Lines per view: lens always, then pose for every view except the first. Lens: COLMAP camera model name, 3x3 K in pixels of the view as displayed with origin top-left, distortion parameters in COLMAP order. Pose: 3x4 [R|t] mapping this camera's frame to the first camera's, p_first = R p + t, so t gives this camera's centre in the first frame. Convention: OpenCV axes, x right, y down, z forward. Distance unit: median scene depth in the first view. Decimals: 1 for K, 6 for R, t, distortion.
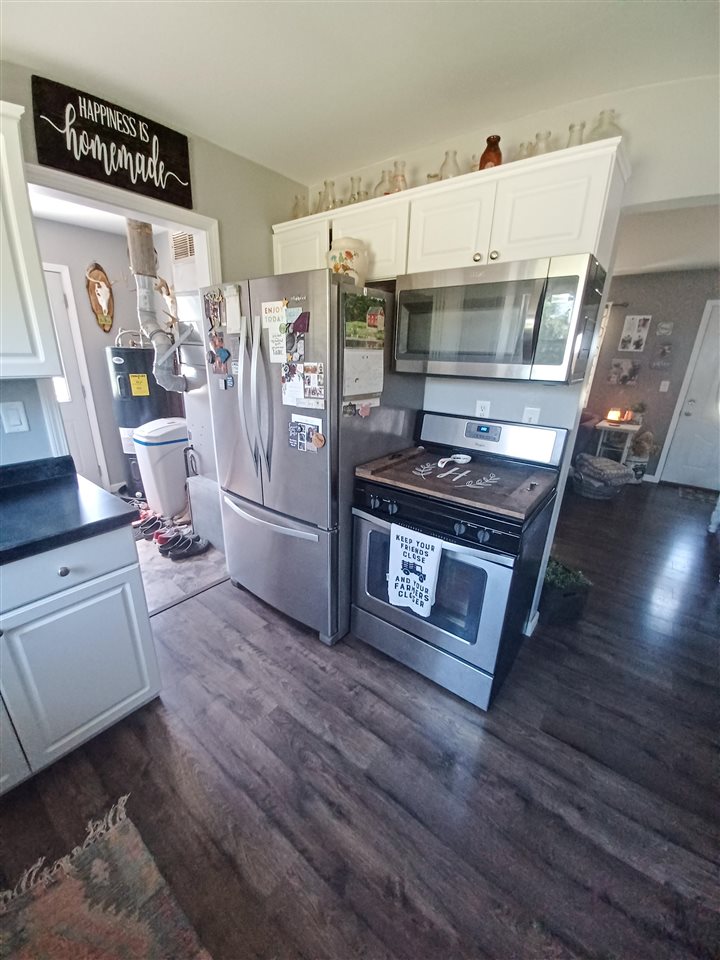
lens RADIAL K [[369.5, 0, 360.0], [0, 369.5, 480.0], [0, 0, 1]] dist [0.001929, -0.012464]
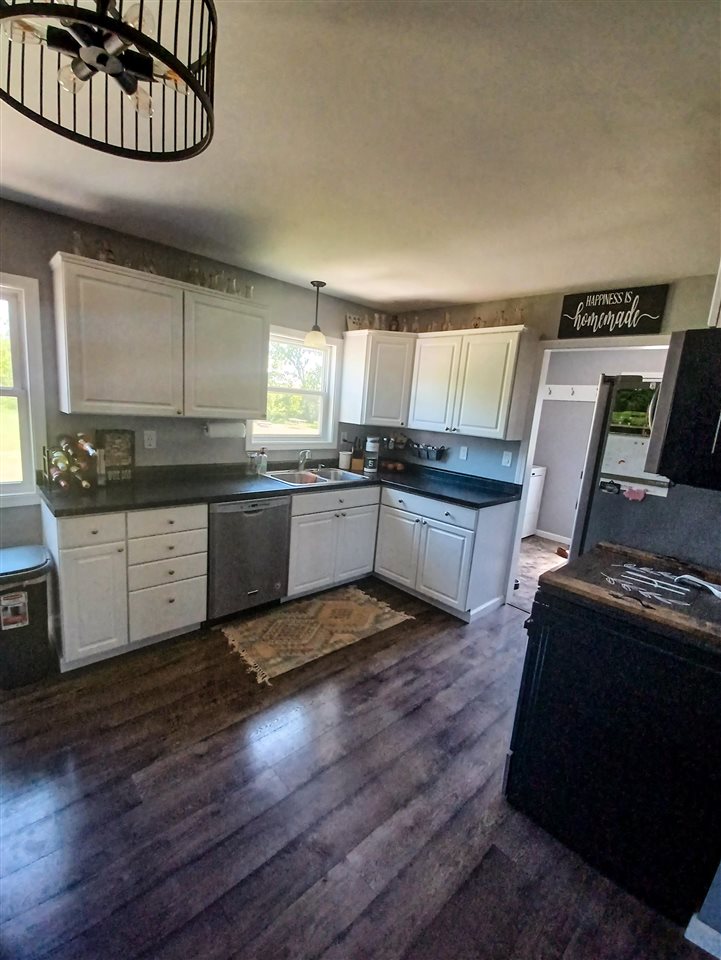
lens RADIAL K [[369.5, 0, 360.5], [0, 369.5, 480.0], [0, 0, 1]] dist [0.001929, -0.012464]
pose [[-0.099826, 0.153154, -0.983147, 1.197895], [-0.404015, 0.896724, 0.180714, -0.114712], [0.909289, 0.415246, -0.027640, 0.372937]]
